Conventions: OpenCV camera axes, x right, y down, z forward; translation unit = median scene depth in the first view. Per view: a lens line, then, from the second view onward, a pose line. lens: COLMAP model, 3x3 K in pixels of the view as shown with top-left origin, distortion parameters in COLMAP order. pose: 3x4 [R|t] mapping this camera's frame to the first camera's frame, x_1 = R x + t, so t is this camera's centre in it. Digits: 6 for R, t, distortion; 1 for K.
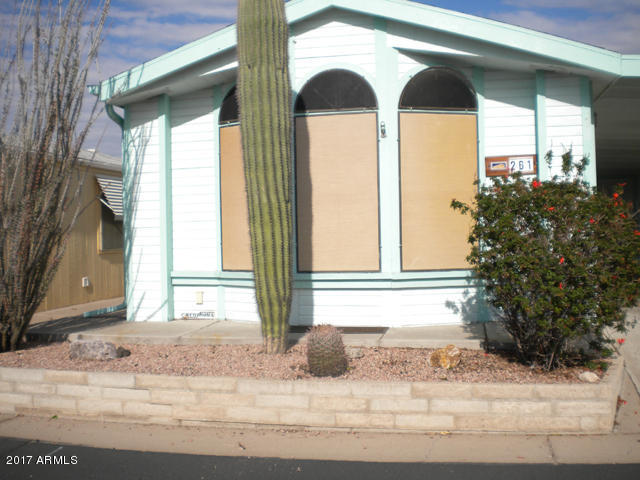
lens RADIAL K [[678.4, 0, 319.8], [0, 678.4, 237.2], [0, 0, 1]] dist [-0.070167, -0.188966]
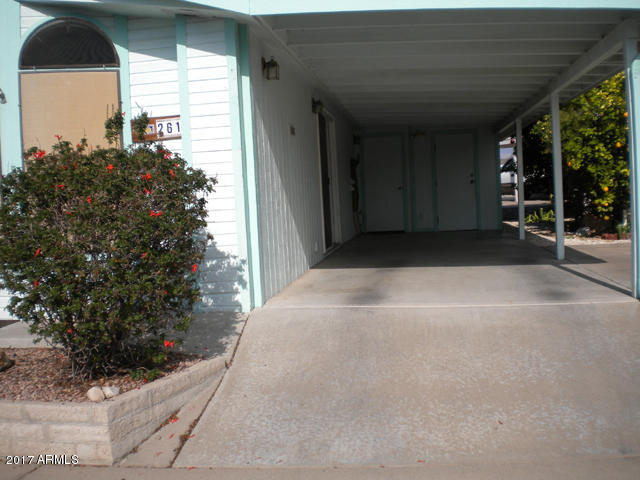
lens RADIAL K [[678.4, 0, 319.8], [0, 678.4, 237.2], [0, 0, 1]] dist [-0.070167, -0.188966]
pose [[0.997066, -0.035551, 0.067793, 0.515496], [0.031489, 0.997697, 0.060073, -0.016480], [-0.069773, -0.057762, 0.995889, 0.147213]]
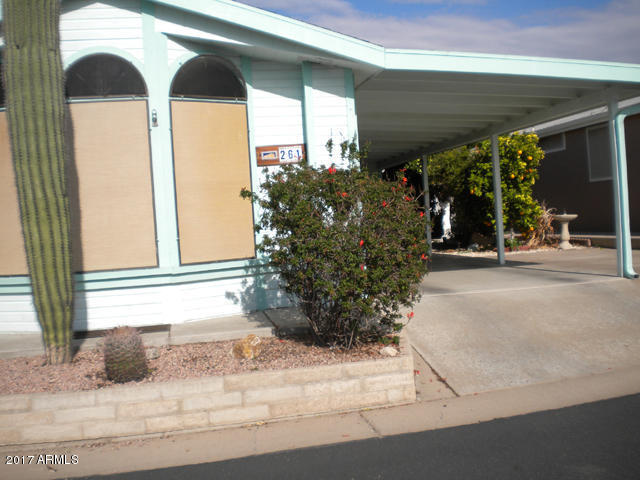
lens RADIAL K [[678.4, 0, 319.8], [0, 678.4, 237.2], [0, 0, 1]] dist [-0.070167, -0.188966]
pose [[0.912934, -0.050567, 0.404961, -0.102316], [0.047074, 0.998718, 0.018586, 0.002383], [-0.405382, 0.002095, 0.914145, 0.044886]]
